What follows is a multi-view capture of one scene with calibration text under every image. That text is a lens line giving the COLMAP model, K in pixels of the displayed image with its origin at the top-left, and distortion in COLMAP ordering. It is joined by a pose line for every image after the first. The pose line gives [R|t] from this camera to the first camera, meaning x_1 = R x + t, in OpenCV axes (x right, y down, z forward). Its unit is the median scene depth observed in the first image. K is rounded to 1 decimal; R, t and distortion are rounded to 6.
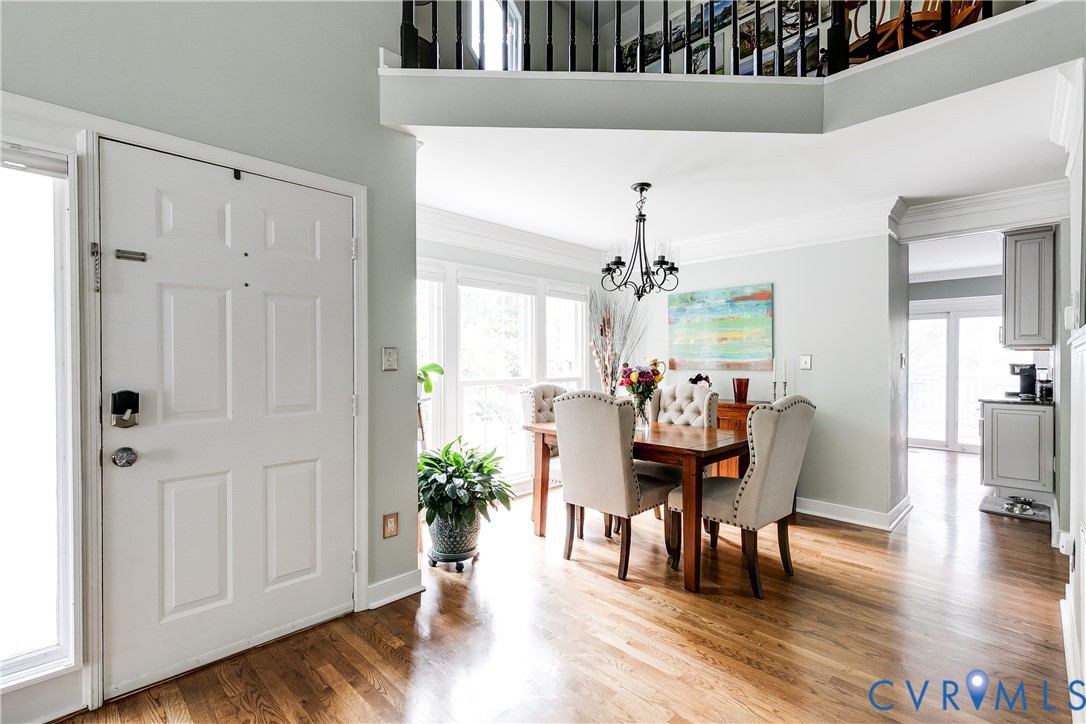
lens RADIAL K [[494.4, 0, 562.2], [0, 494.4, 366.0], [0, 0, 1]] dist [0.010799, -0.001155]
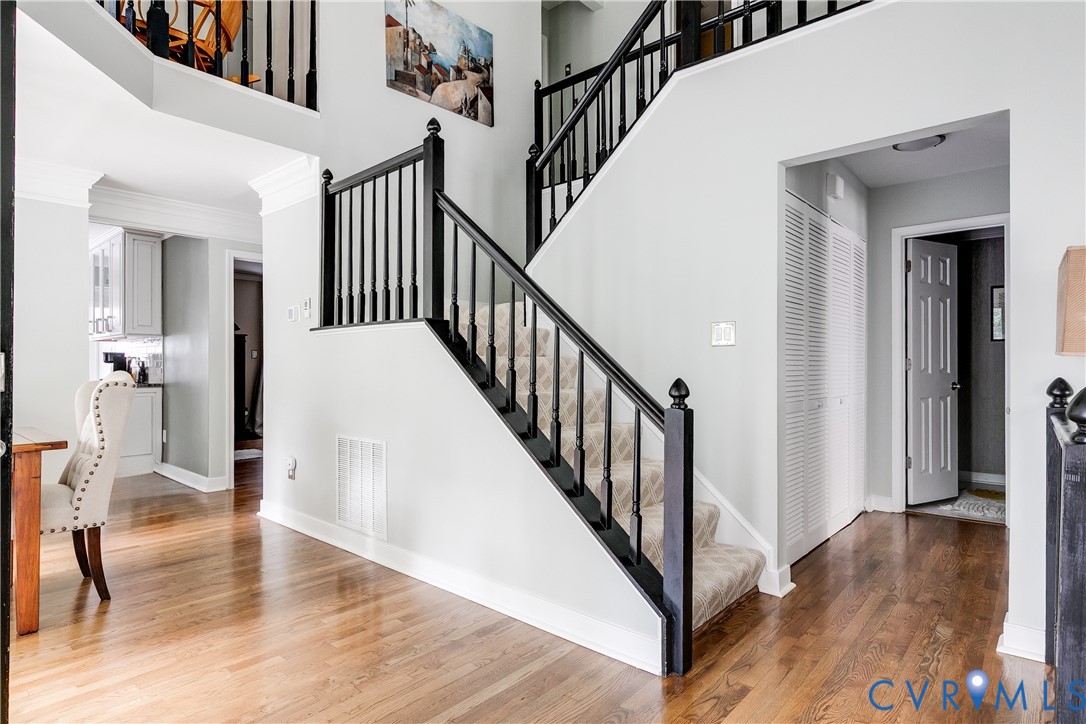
lens RADIAL K [[574.9, 0, 535.0], [0, 574.9, 367.0], [0, 0, 1]] dist [-0.004730, -0.000618]
pose [[-0.038545, -0.001217, 0.999256, -0.657639], [0.001407, 0.999998, 0.001272, 0.051226], [-0.999256, 0.001455, -0.038543, 0.271499]]
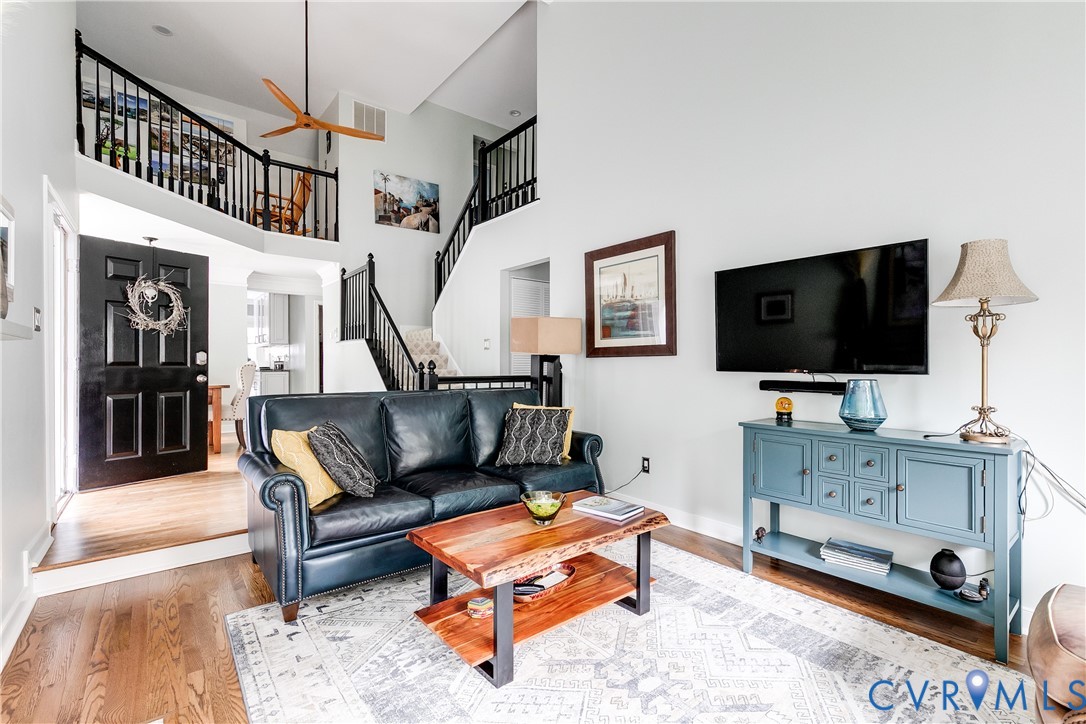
lens RADIAL K [[494.4, 0, 549.7], [0, 494.4, 363.2], [0, 0, 1]] dist [0.010799, -0.001155]
pose [[0.121846, 0.000916, 0.992549, -1.580907], [0.008521, 0.999962, -0.001969, 0.084697], [-0.992512, 0.008698, 0.121833, -0.561478]]
